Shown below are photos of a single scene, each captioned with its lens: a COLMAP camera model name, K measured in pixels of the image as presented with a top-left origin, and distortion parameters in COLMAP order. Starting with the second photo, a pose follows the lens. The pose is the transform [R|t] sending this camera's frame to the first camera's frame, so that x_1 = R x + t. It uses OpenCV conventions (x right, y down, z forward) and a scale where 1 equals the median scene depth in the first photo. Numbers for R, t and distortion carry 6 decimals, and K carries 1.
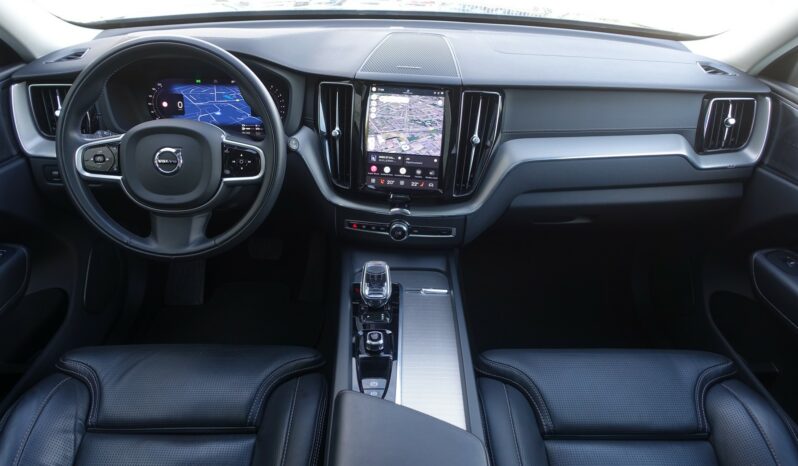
lens RADIAL K [[543.7, 0, 399.0], [0, 543.7, 233.0], [0, 0, 1]] dist [-0.003094, 0.000559]
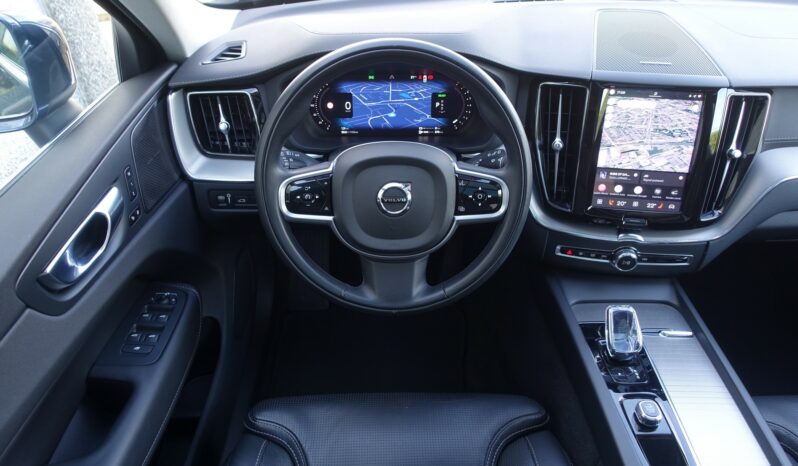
lens RADIAL K [[543.7, 0, 399.0], [0, 543.7, 233.0], [0, 0, 1]] dist [-0.003094, 0.000559]
pose [[0.999715, -0.012432, -0.020361, -0.347934], [0.014580, 0.993937, 0.108984, -0.147378], [0.018882, -0.109249, 0.993835, 0.164145]]
